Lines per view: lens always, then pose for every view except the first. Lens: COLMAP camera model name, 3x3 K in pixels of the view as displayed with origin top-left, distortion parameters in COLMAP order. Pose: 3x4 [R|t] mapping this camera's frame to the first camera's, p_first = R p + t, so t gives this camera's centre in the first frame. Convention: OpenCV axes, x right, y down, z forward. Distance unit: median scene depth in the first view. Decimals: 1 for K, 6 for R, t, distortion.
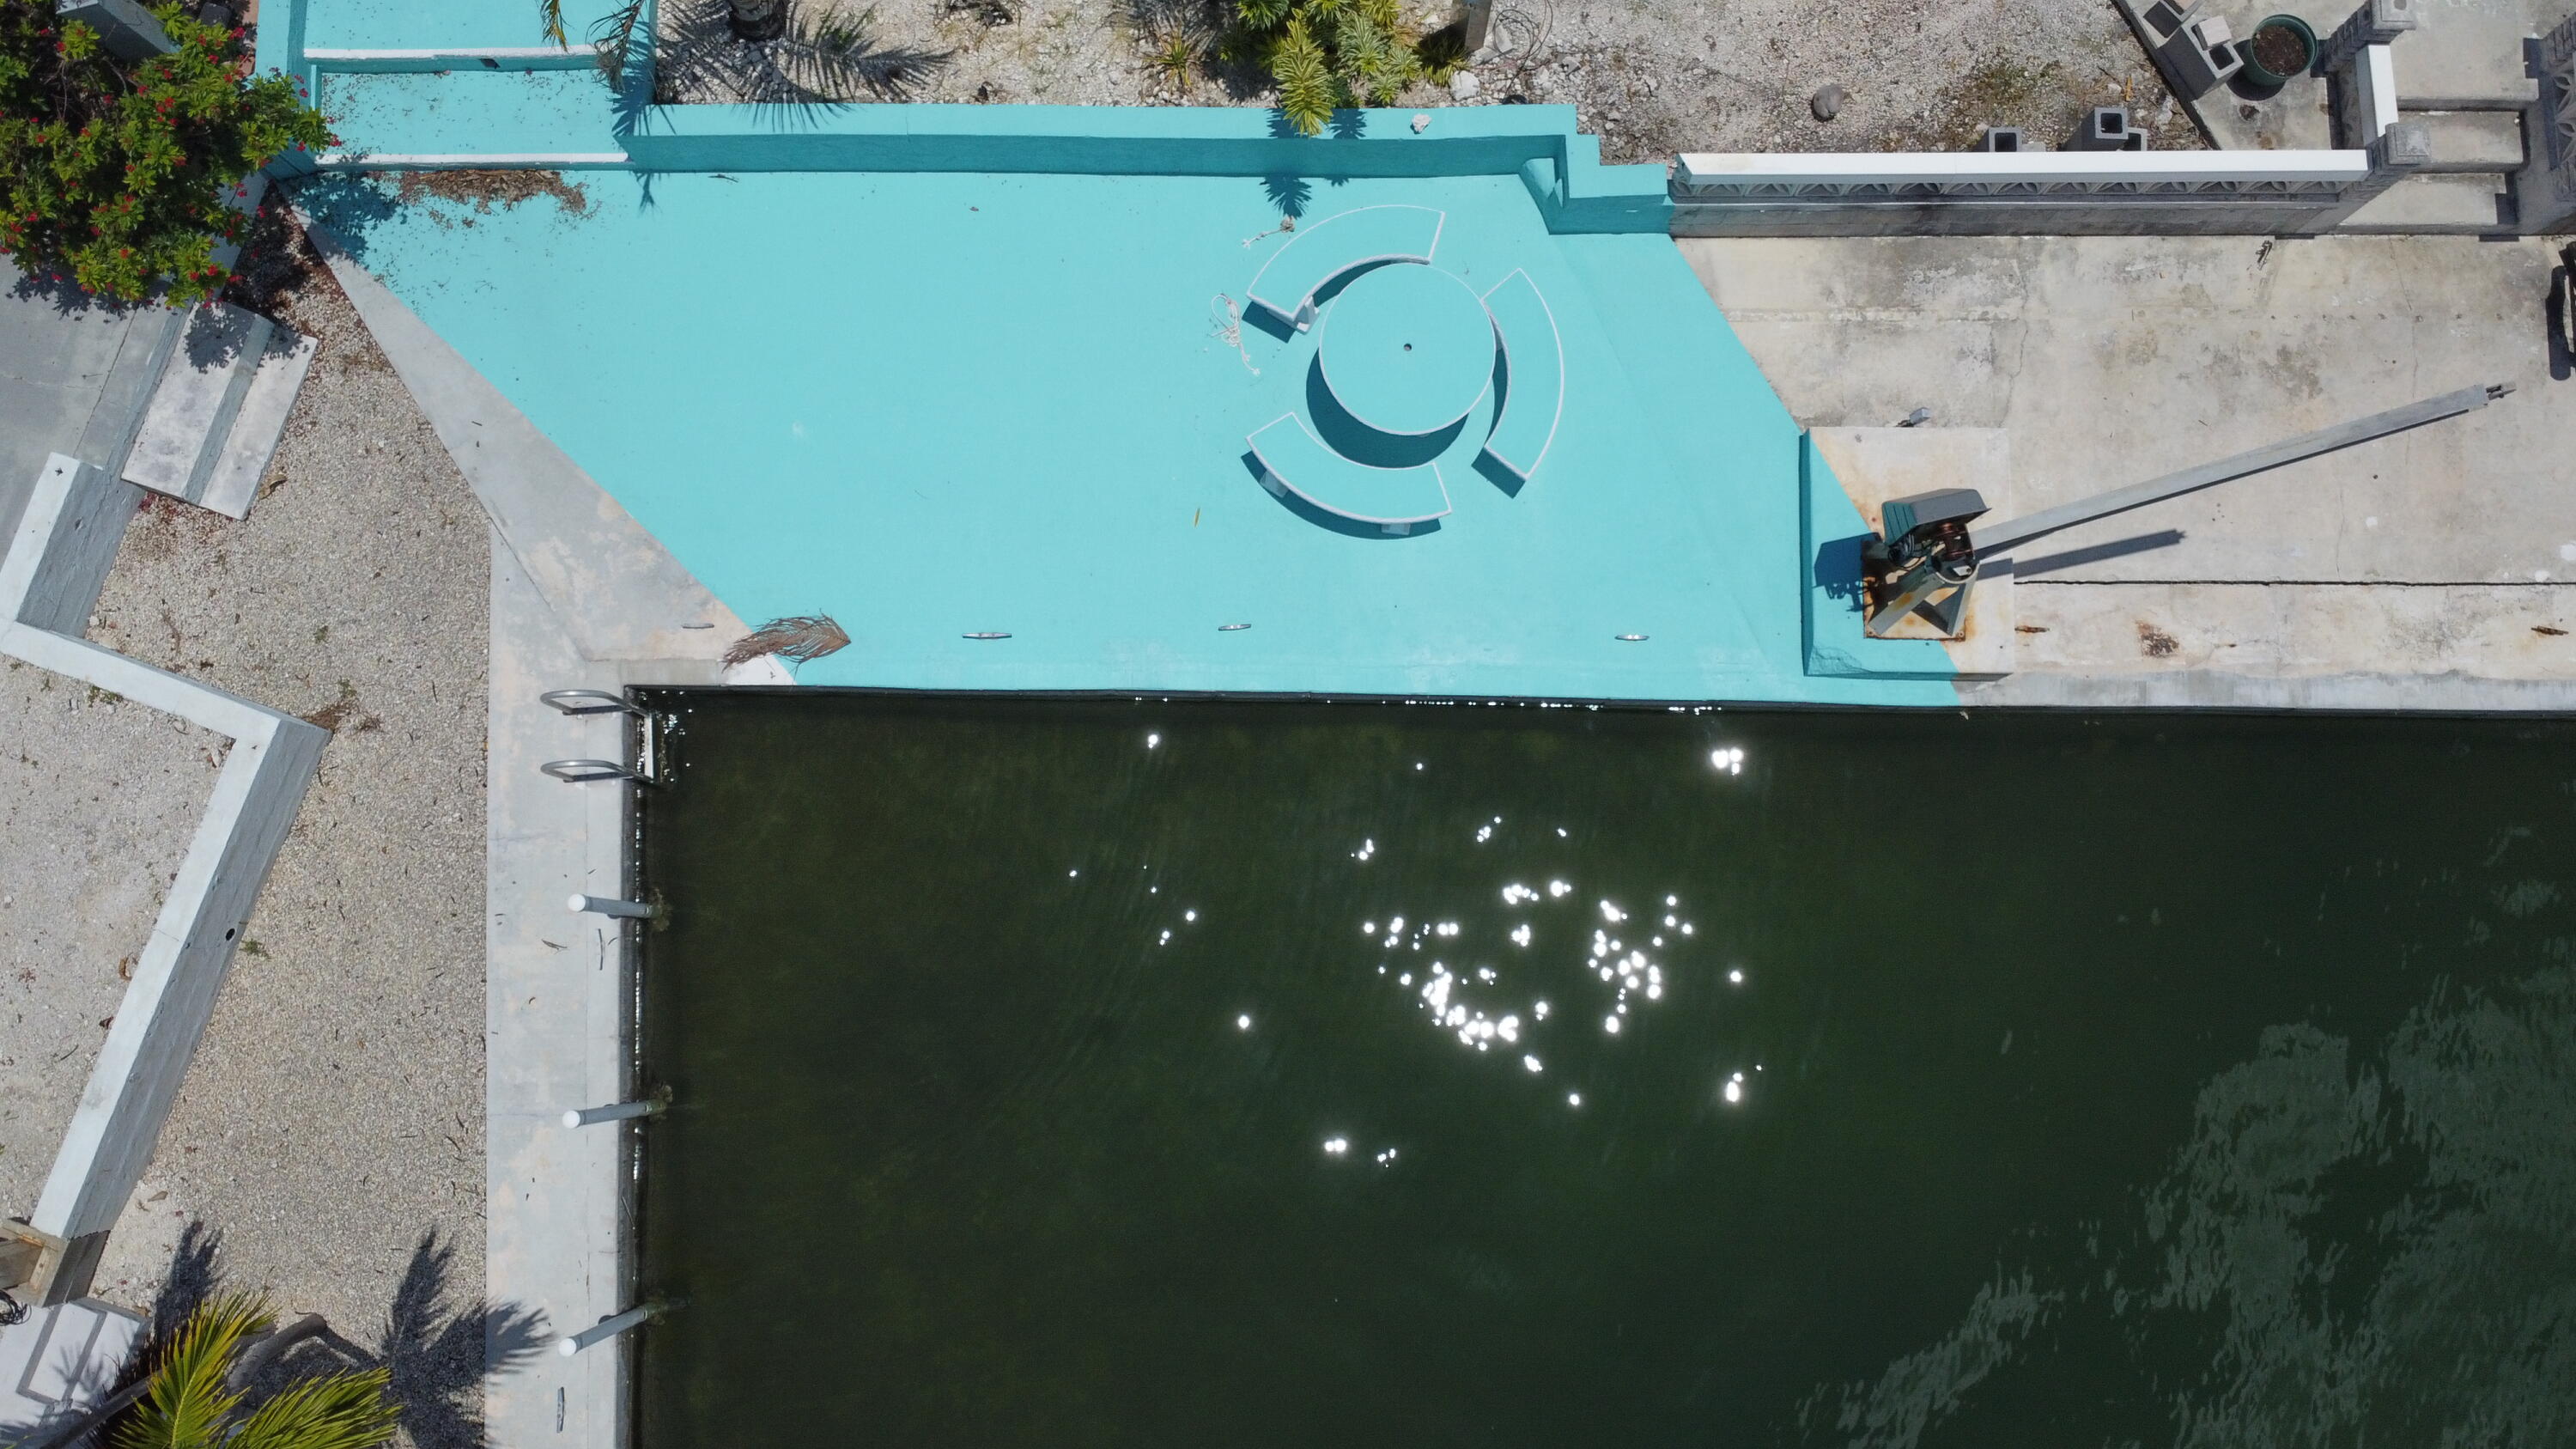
lens RADIAL K [[1951.5, 0, 1301.8], [0, 1951.5, 714.9], [0, 0, 1]] dist [0.006748, -0.003437]
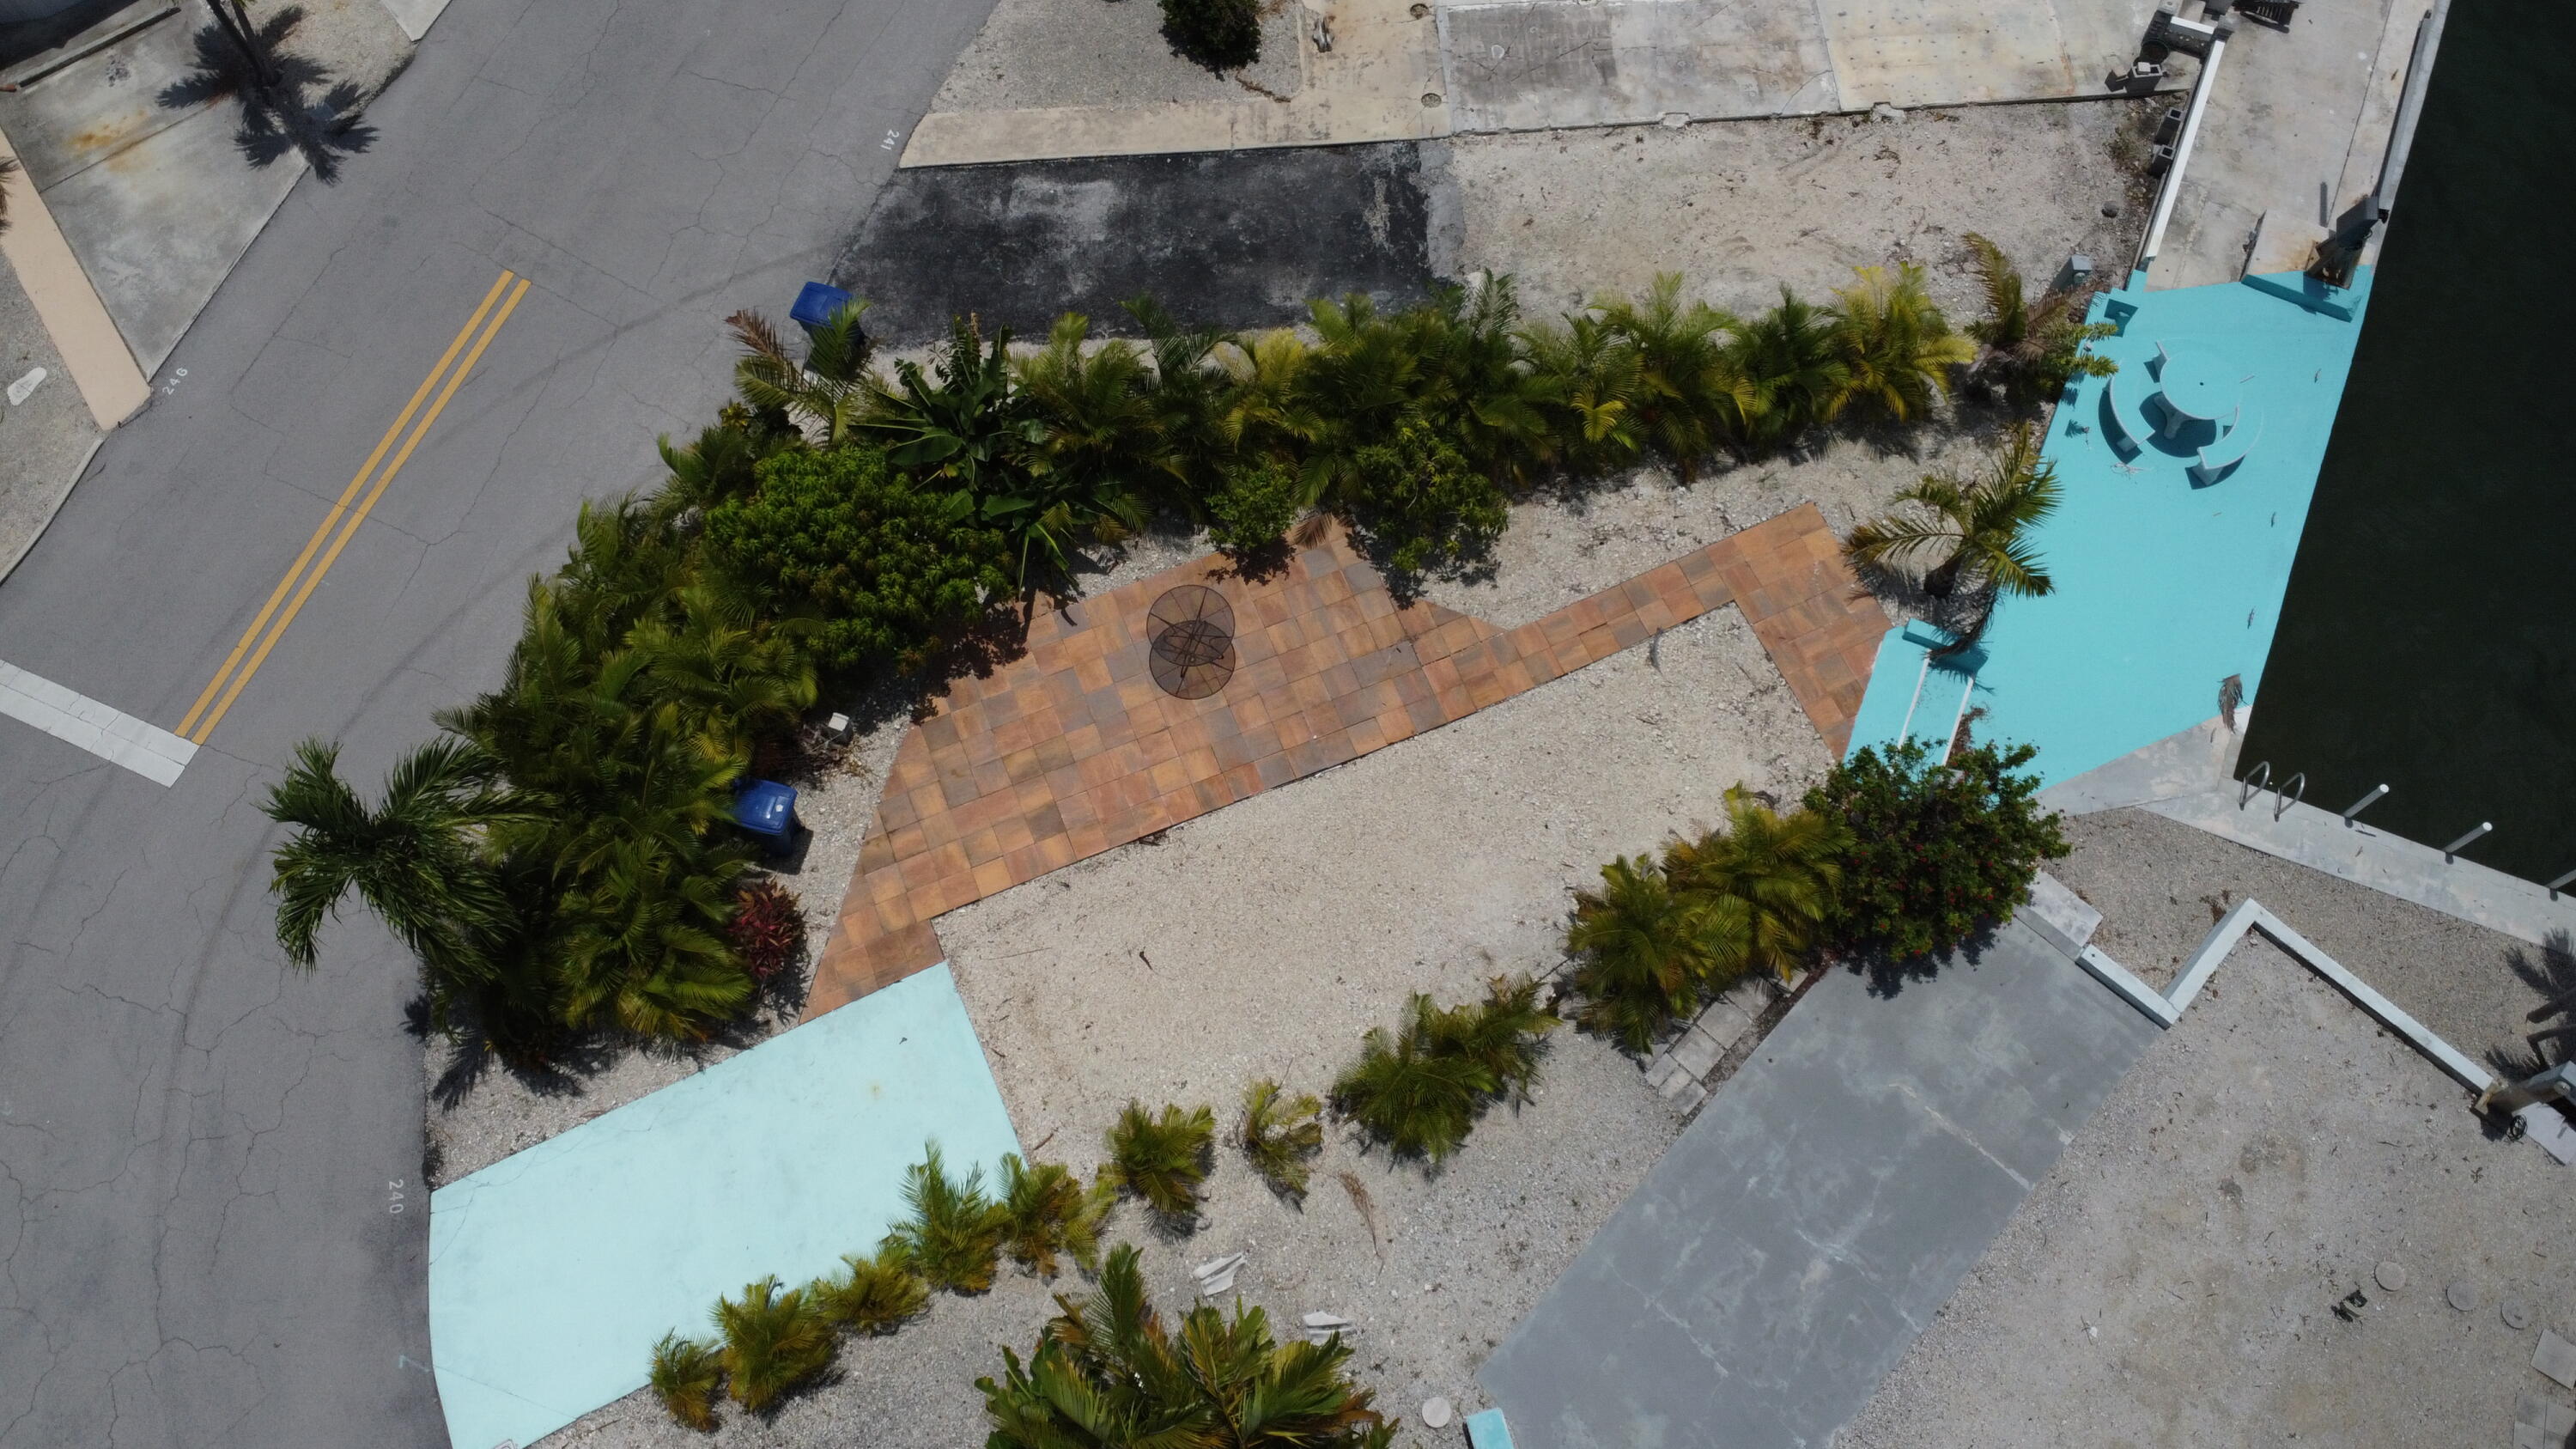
lens RADIAL K [[1951.5, 0, 1284.3], [0, 1951.5, 726.5], [0, 0, 1]] dist [0.006748, -0.003437]
pose [[0.404453, -0.835563, 0.371824, -1.424859], [0.905634, 0.422570, -0.035508, -0.836325], [-0.127453, 0.351097, 0.927624, -0.731690]]
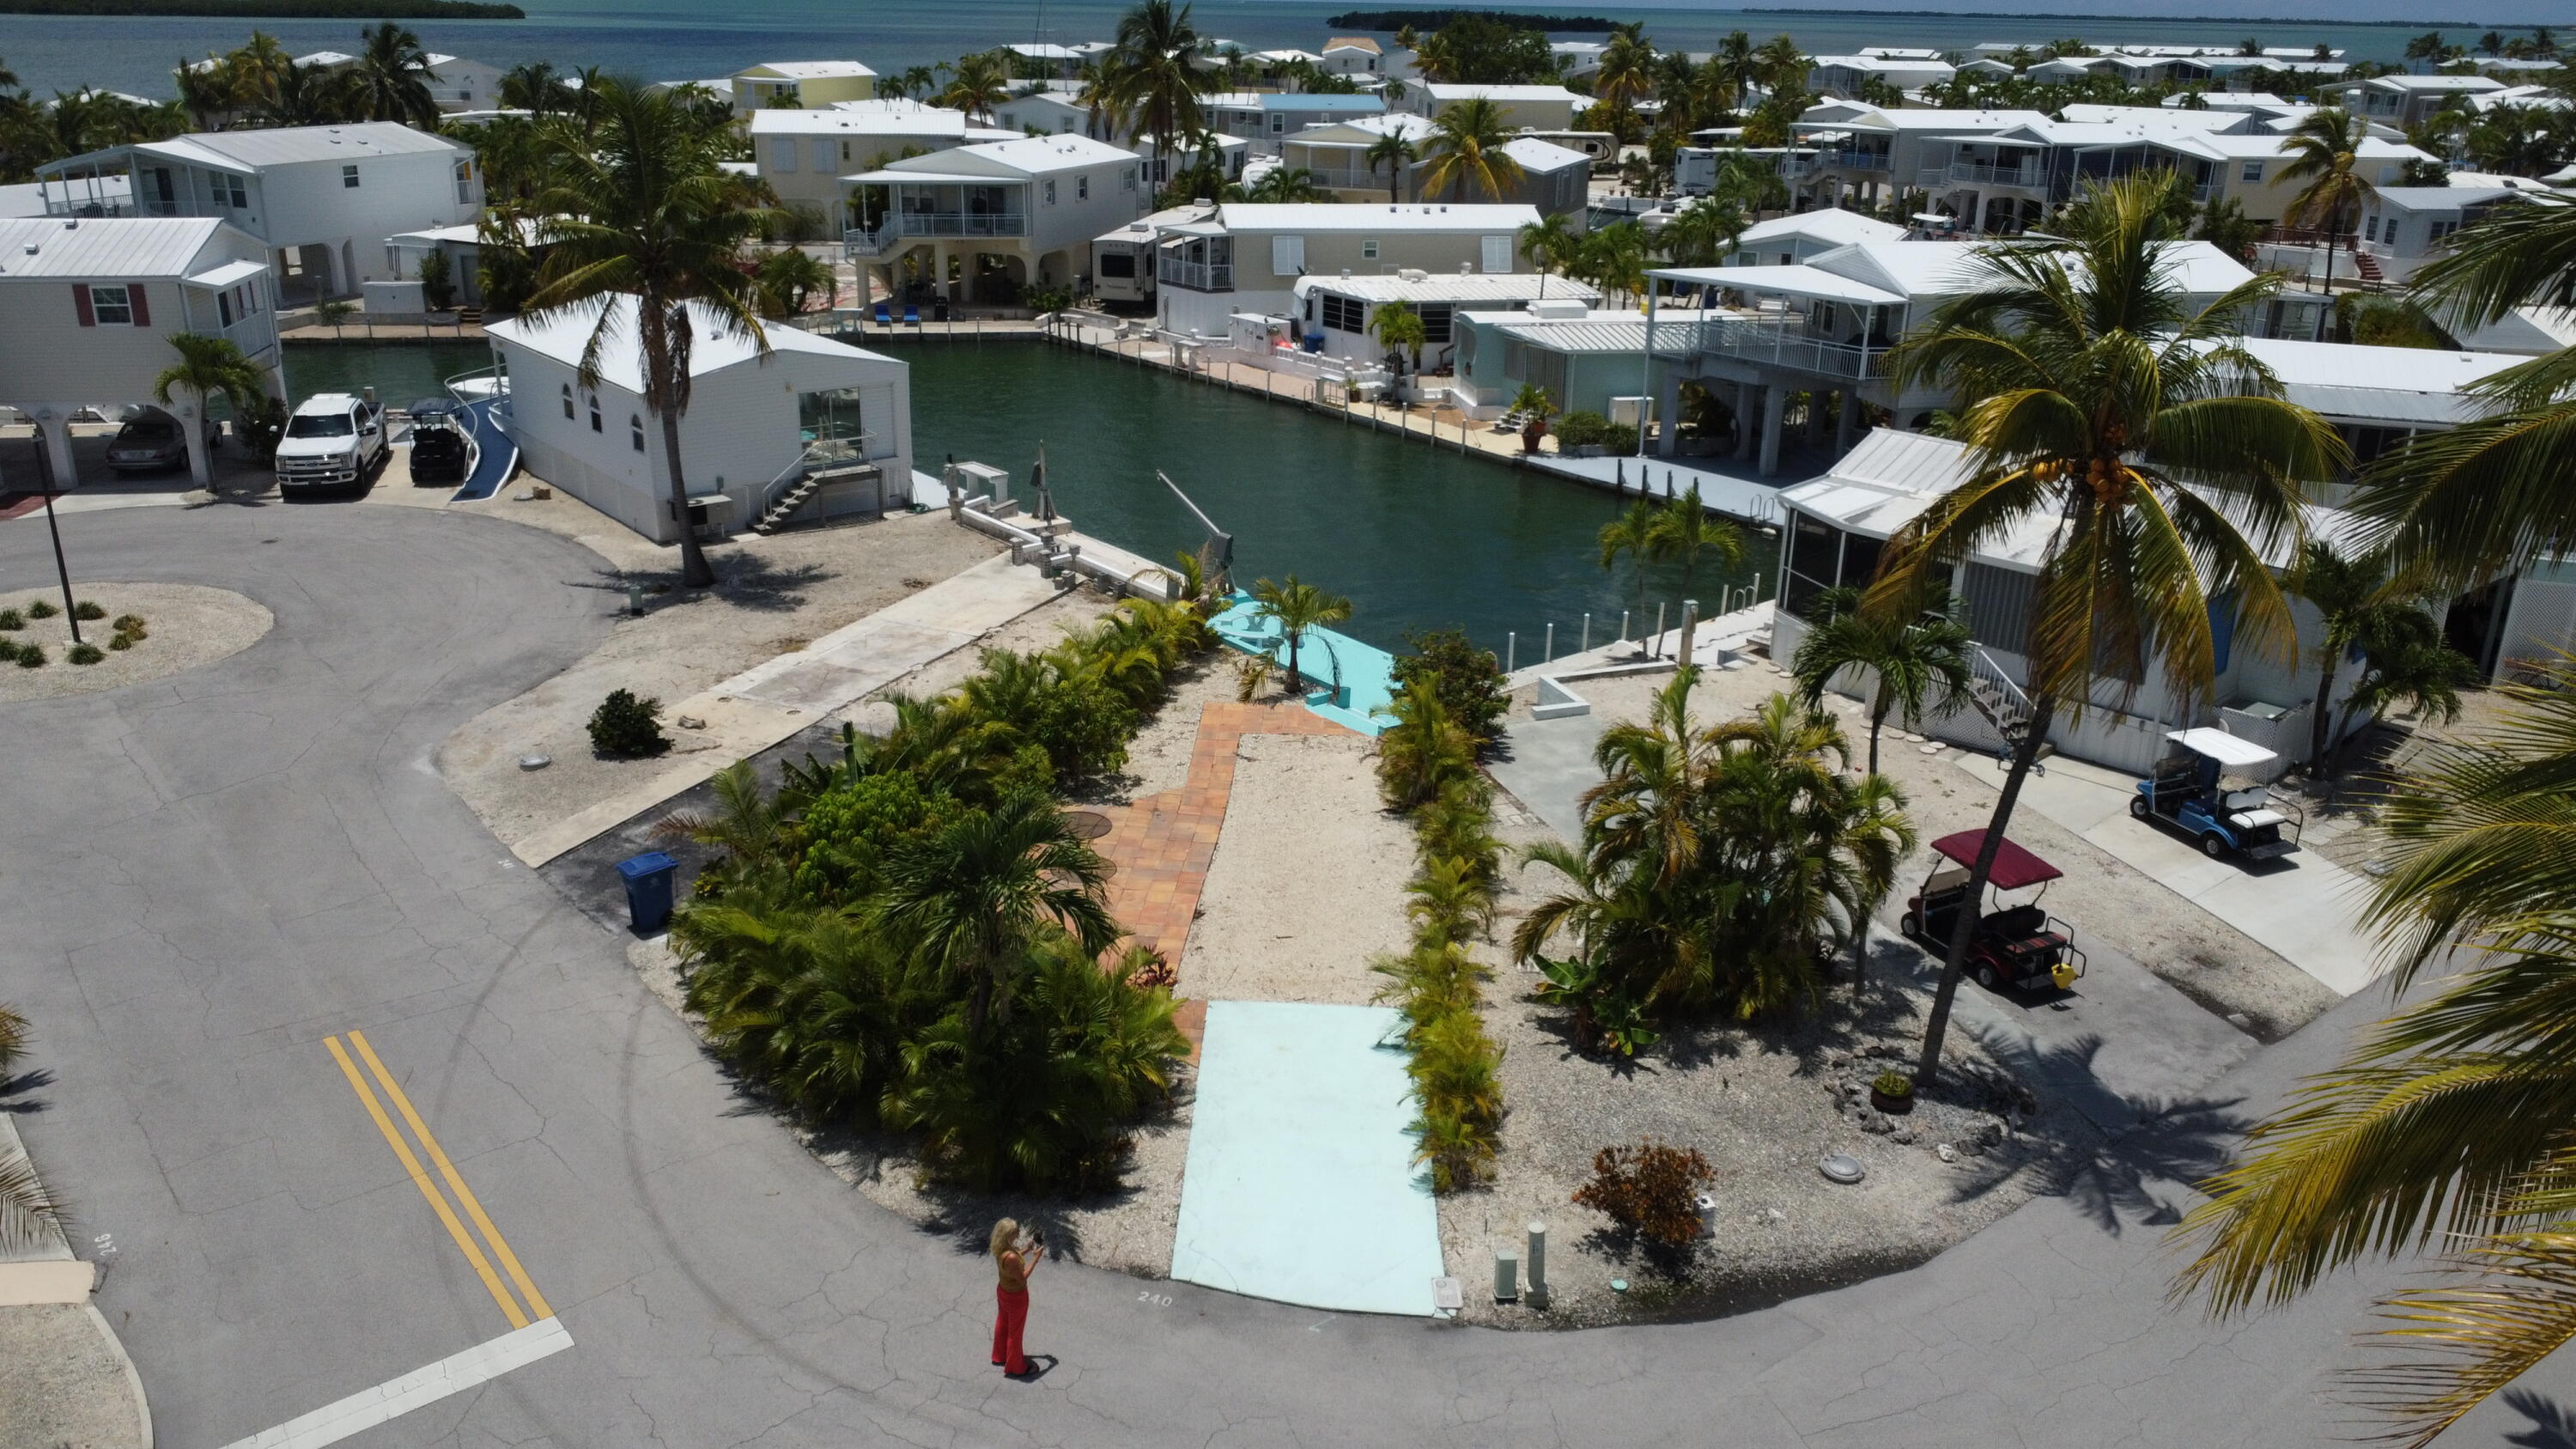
lens RADIAL K [[1951.5, 0, 1281.1], [0, 1951.5, 658.0], [0, 0, 1]] dist [0.006748, -0.003437]
pose [[-0.626066, -0.254397, 0.737105, -2.657539], [0.770111, -0.053402, 0.635670, -2.441940], [-0.122350, 0.965624, 0.229347, 0.204857]]
